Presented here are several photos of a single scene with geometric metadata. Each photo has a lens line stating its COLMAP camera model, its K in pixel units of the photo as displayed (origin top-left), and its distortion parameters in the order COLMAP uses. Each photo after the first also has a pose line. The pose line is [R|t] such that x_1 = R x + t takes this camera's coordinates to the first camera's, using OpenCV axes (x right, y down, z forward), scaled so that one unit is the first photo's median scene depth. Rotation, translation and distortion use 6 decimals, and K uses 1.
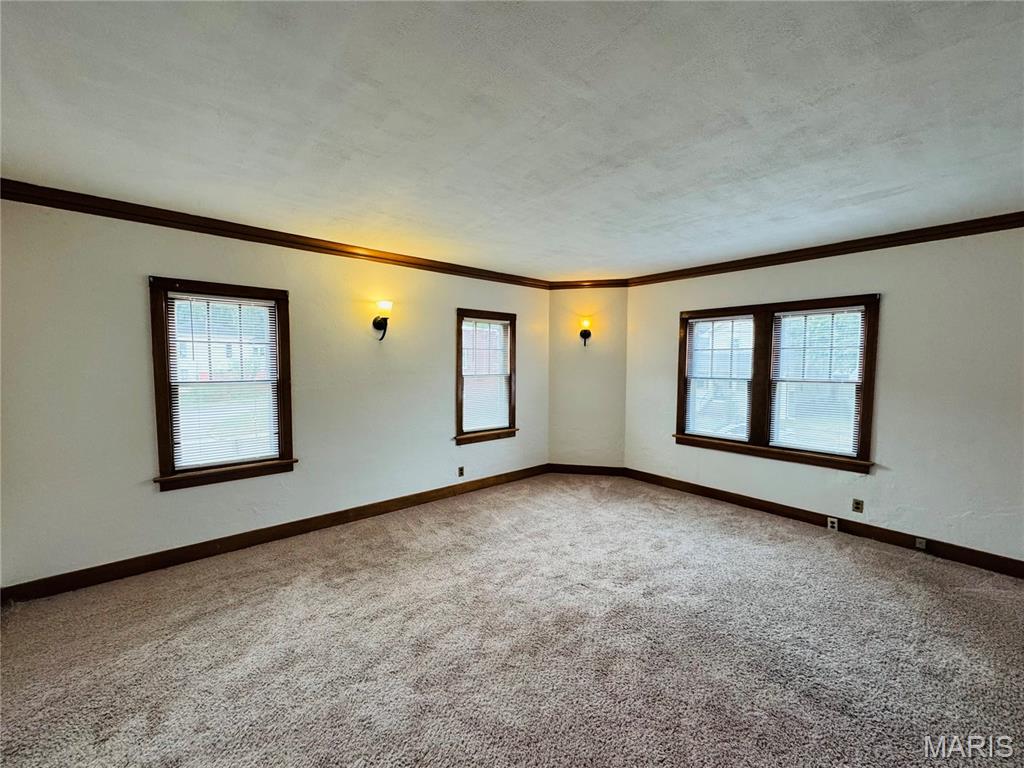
lens RADIAL K [[407.5, 0, 512.0], [0, 407.5, 384.0], [0, 0, 1]] dist [-0.000582, -0.000095]
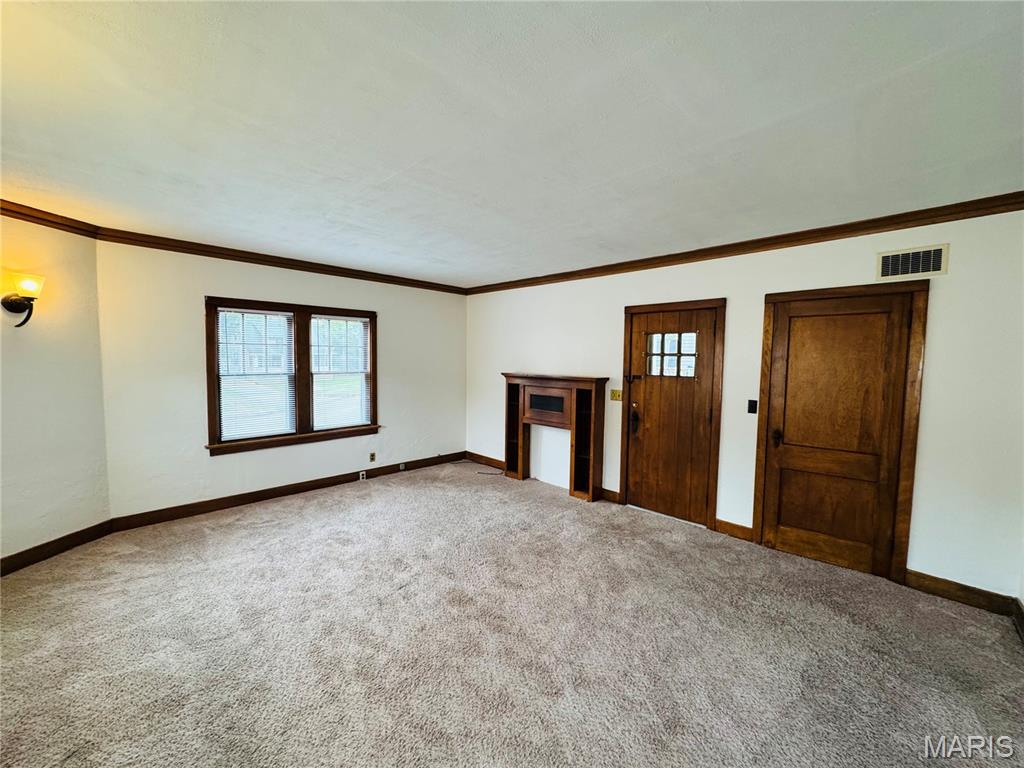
lens RADIAL K [[407.5, 0, 512.0], [0, 407.5, 384.0], [0, 0, 1]] dist [-0.000582, -0.000095]
pose [[-0.078265, -0.070329, 0.994449, -0.543517], [0.043638, 0.996311, 0.073895, -0.040134], [-0.995977, 0.049180, -0.074907, 0.537484]]
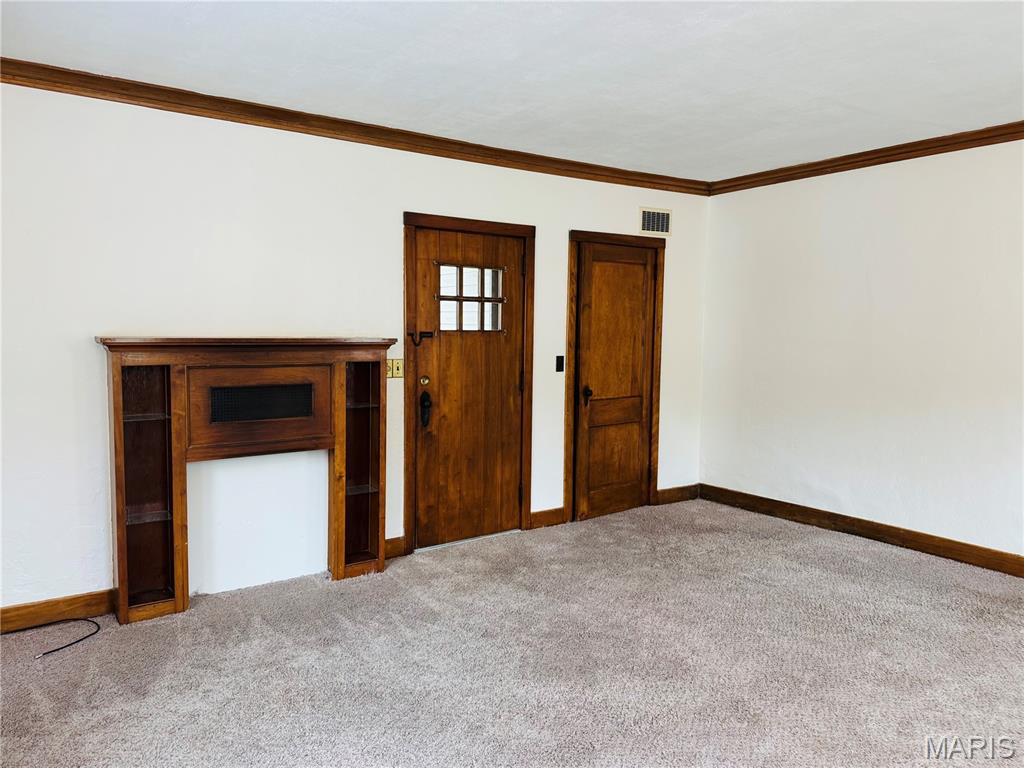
lens RADIAL K [[739.8, 0, 512.0], [0, 739.8, 384.0], [0, 0, 1]] dist [0.087521, -0.000607]
pose [[-0.995565, -0.031863, 0.088518, 0.238378], [-0.018339, 0.988578, 0.149588, -0.065458], [-0.092273, 0.147301, -0.984778, 1.271659]]
